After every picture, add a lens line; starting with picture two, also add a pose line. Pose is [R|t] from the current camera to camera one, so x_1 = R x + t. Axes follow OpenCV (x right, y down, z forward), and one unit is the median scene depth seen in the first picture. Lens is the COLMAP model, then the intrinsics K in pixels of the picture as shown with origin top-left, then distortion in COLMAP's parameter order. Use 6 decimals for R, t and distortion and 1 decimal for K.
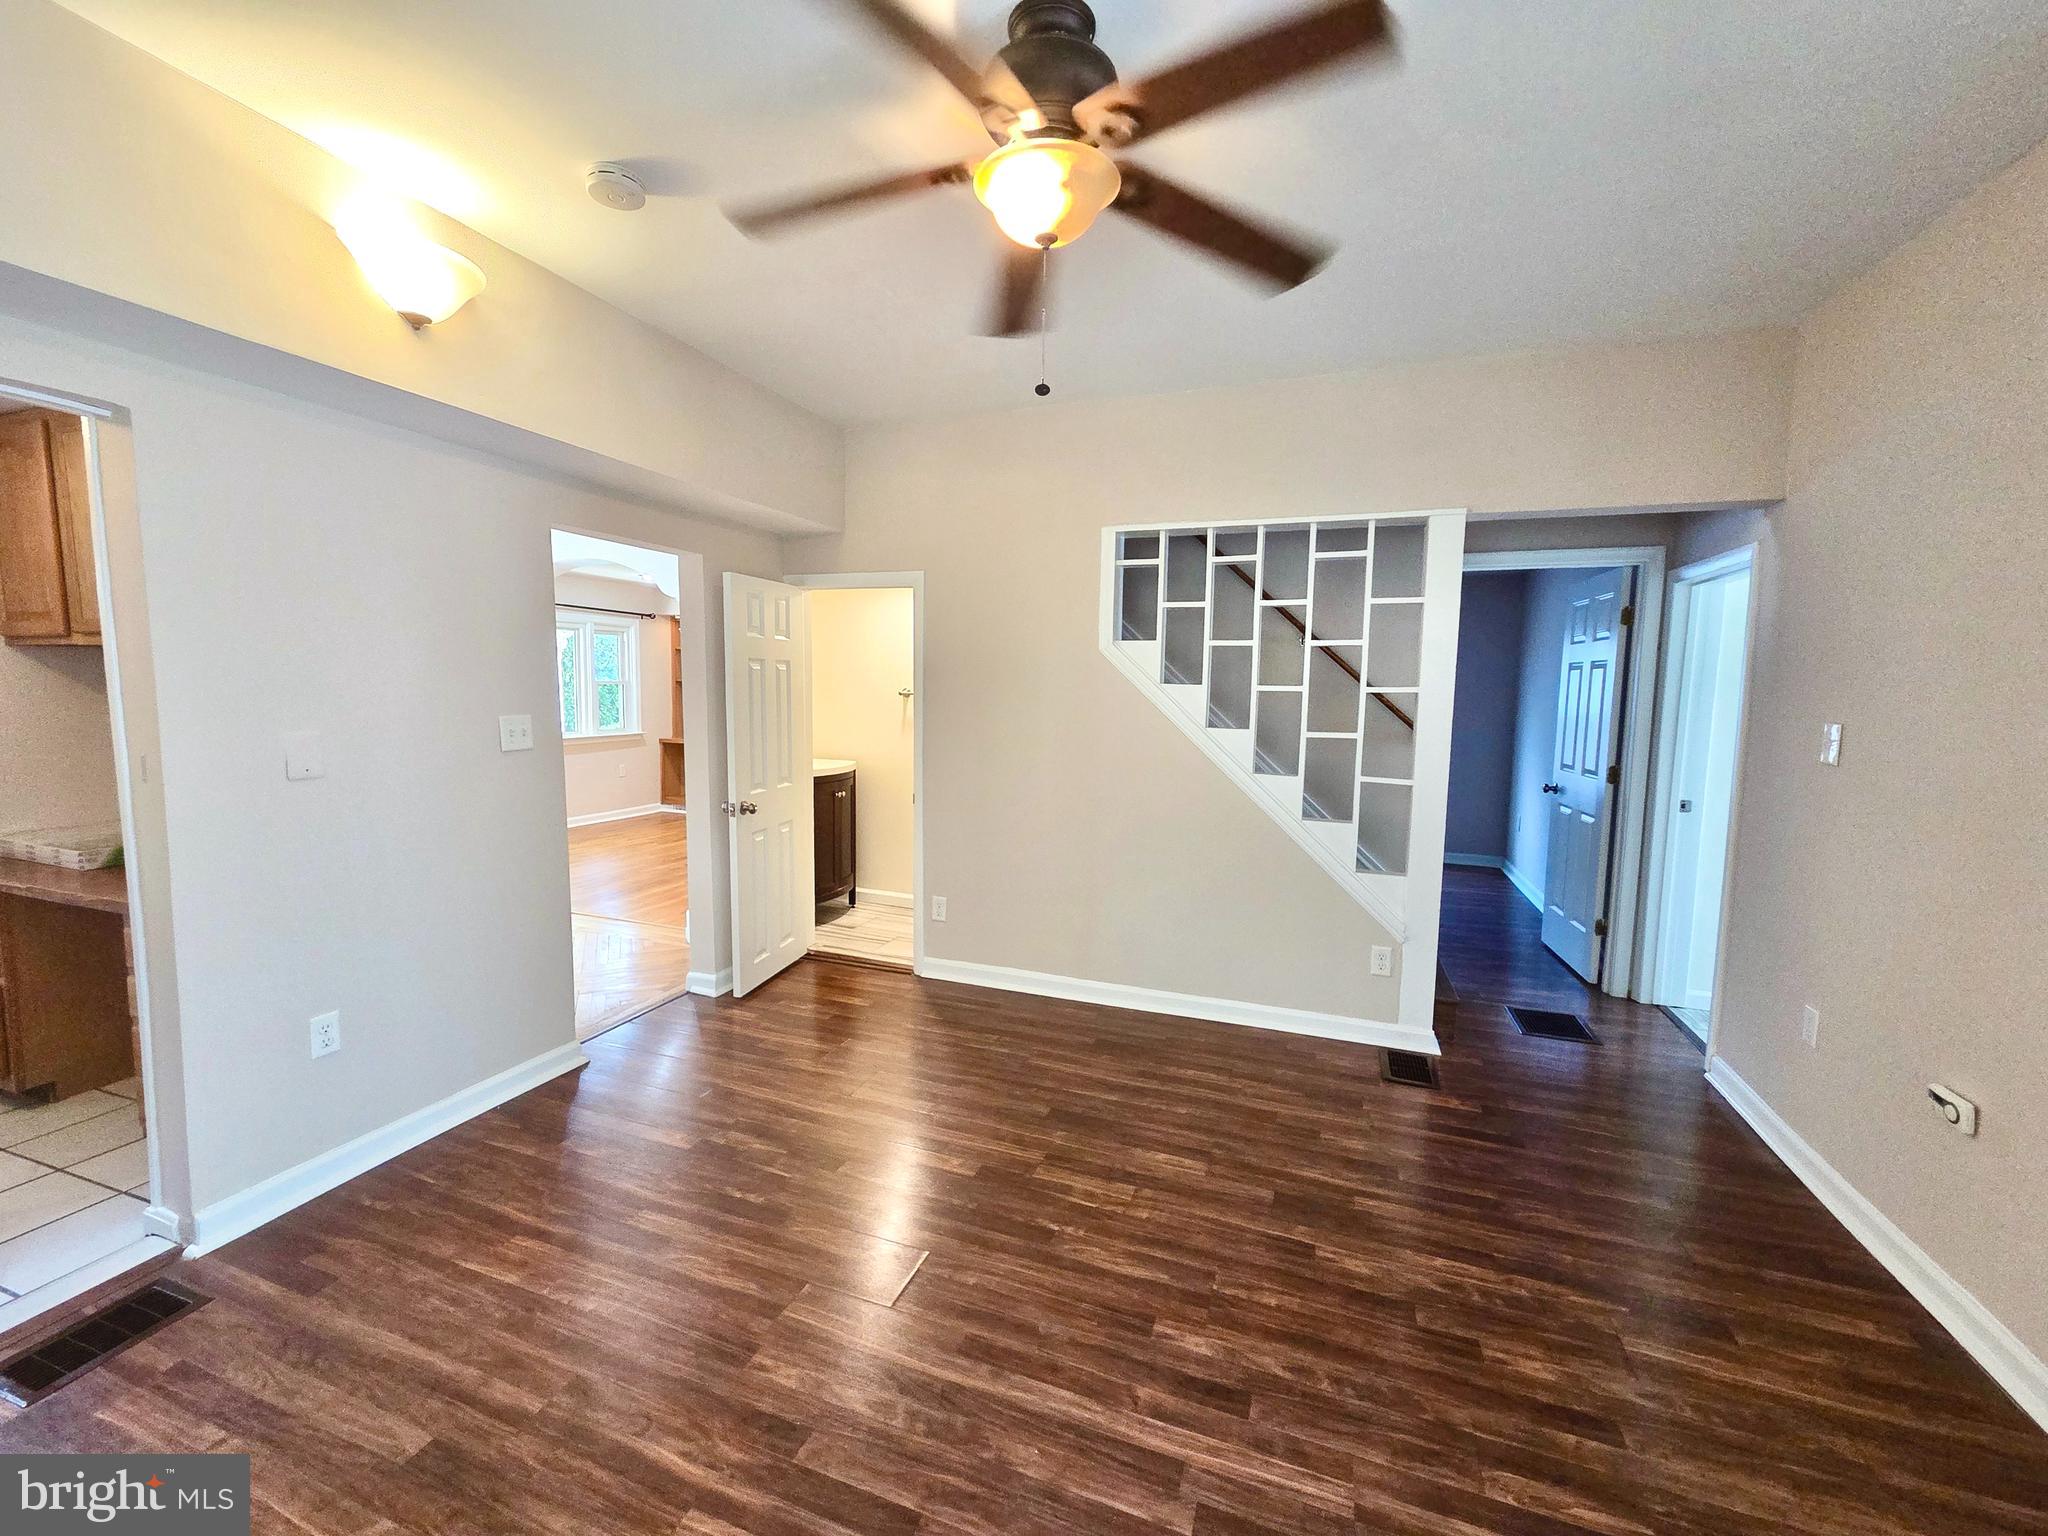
lens RADIAL K [[837.2, 0, 1008.6], [0, 837.2, 771.5], [0, 0, 1]] dist [0.003218, -0.002492]
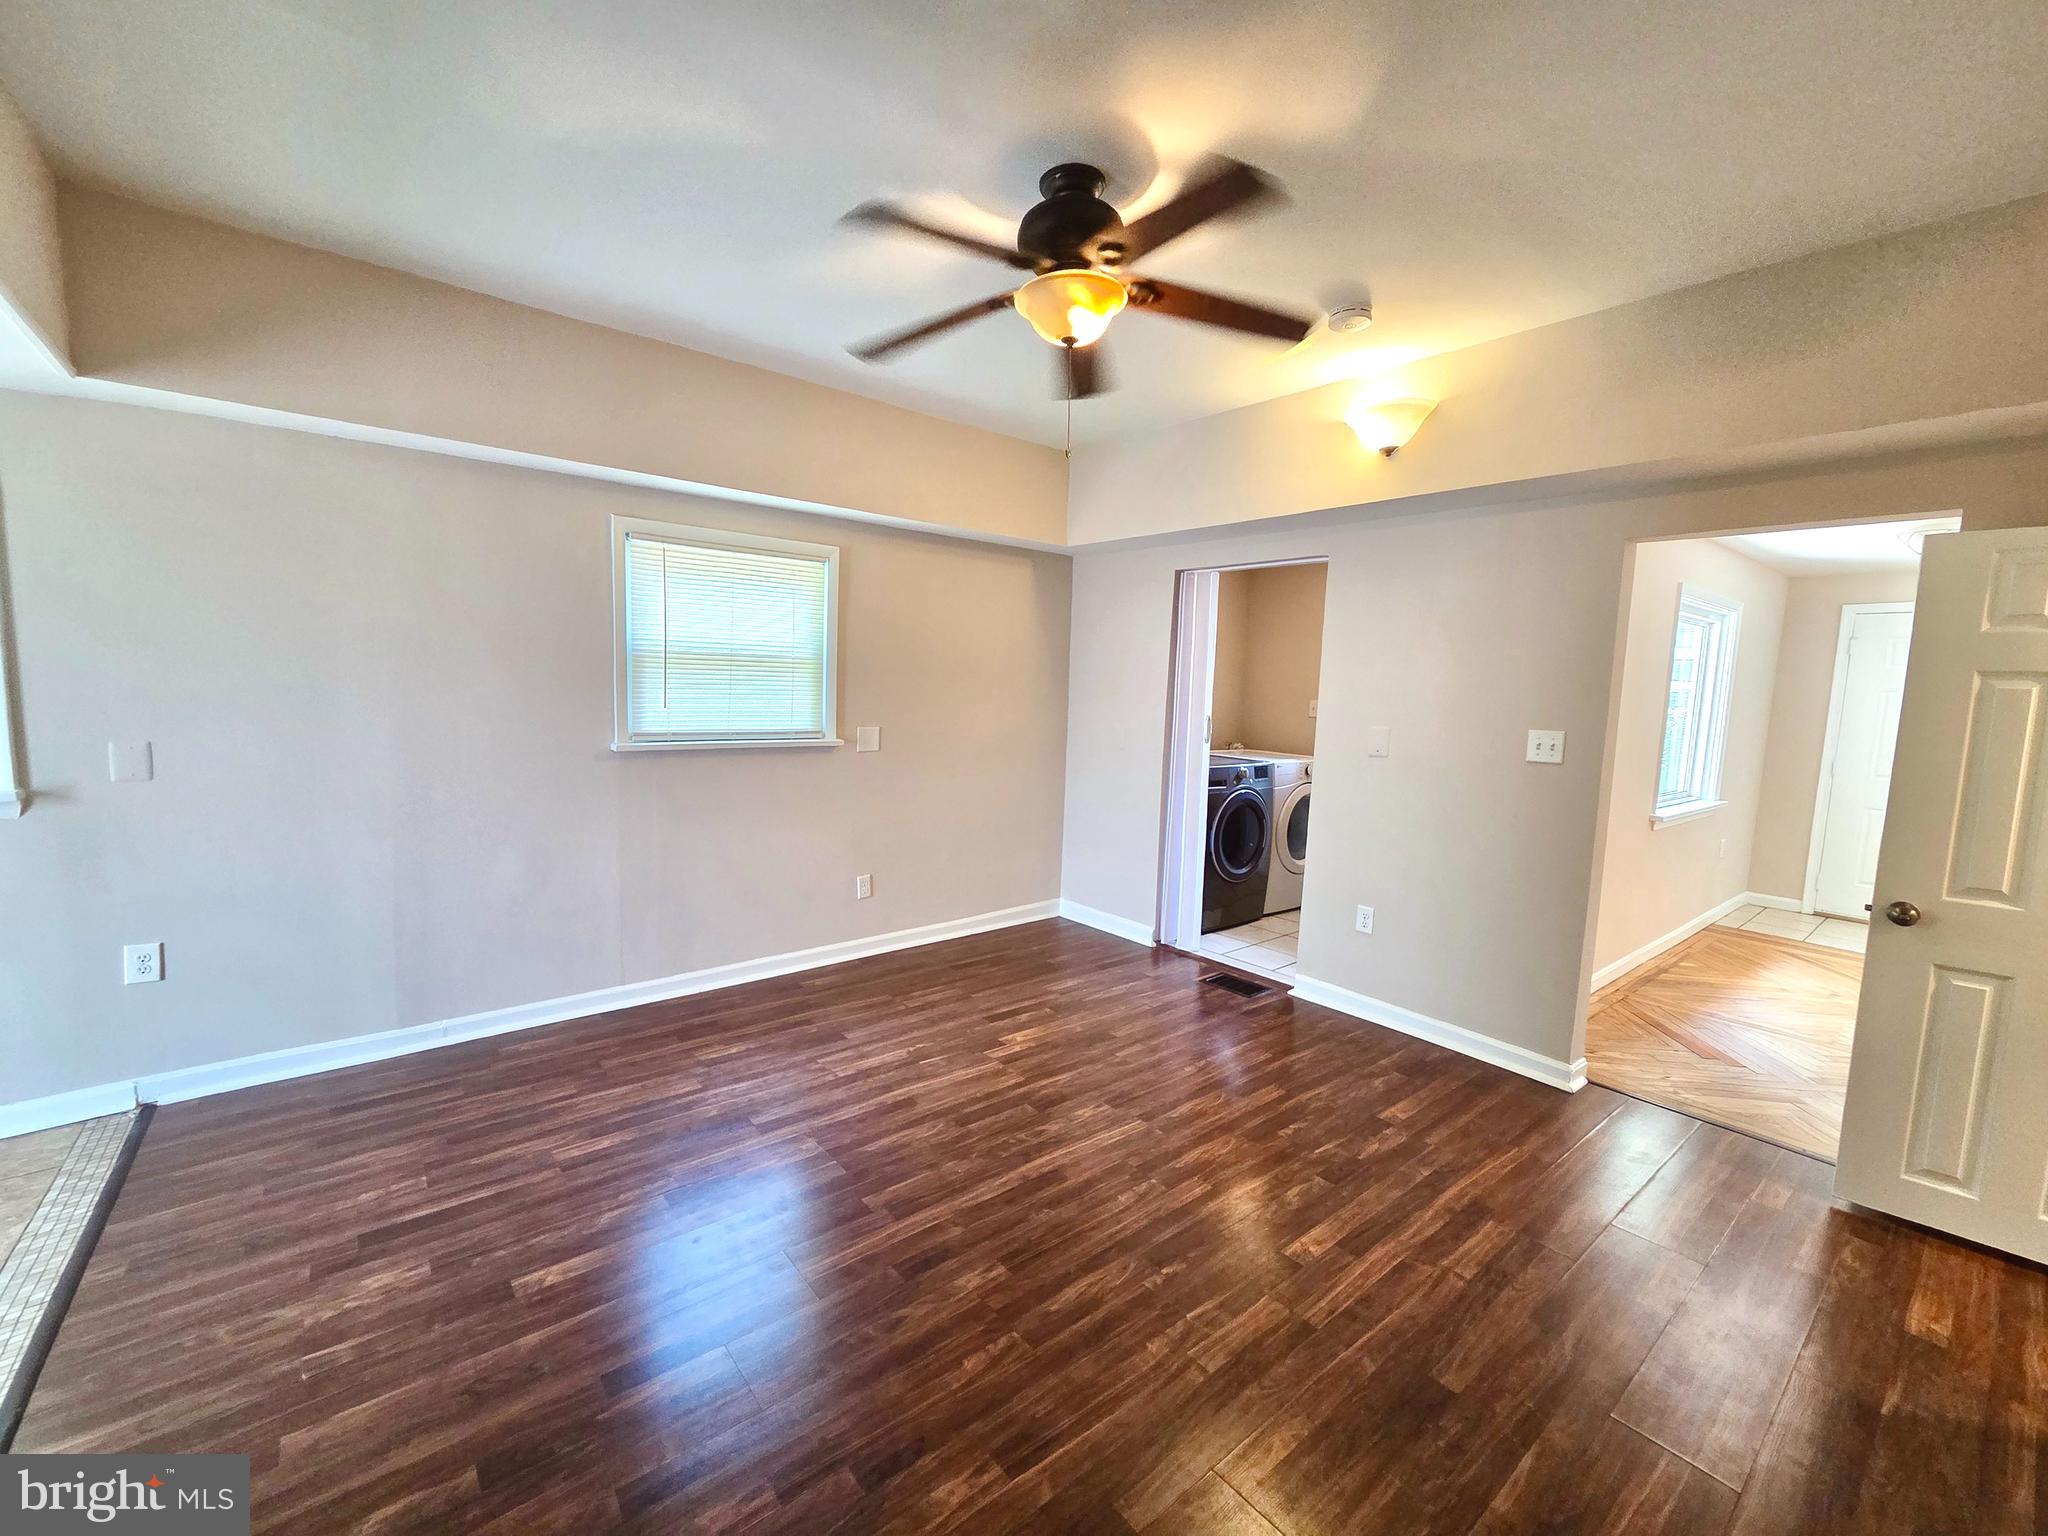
lens RADIAL K [[837.2, 0, 1013.9], [0, 837.2, 772.5], [0, 0, 1]] dist [0.003218, -0.002492]
pose [[-0.498347, 0.068109, -0.864298, 1.062409], [-0.124895, 0.980871, 0.149309, -0.135952], [0.857934, 0.182355, -0.480308, 1.408341]]
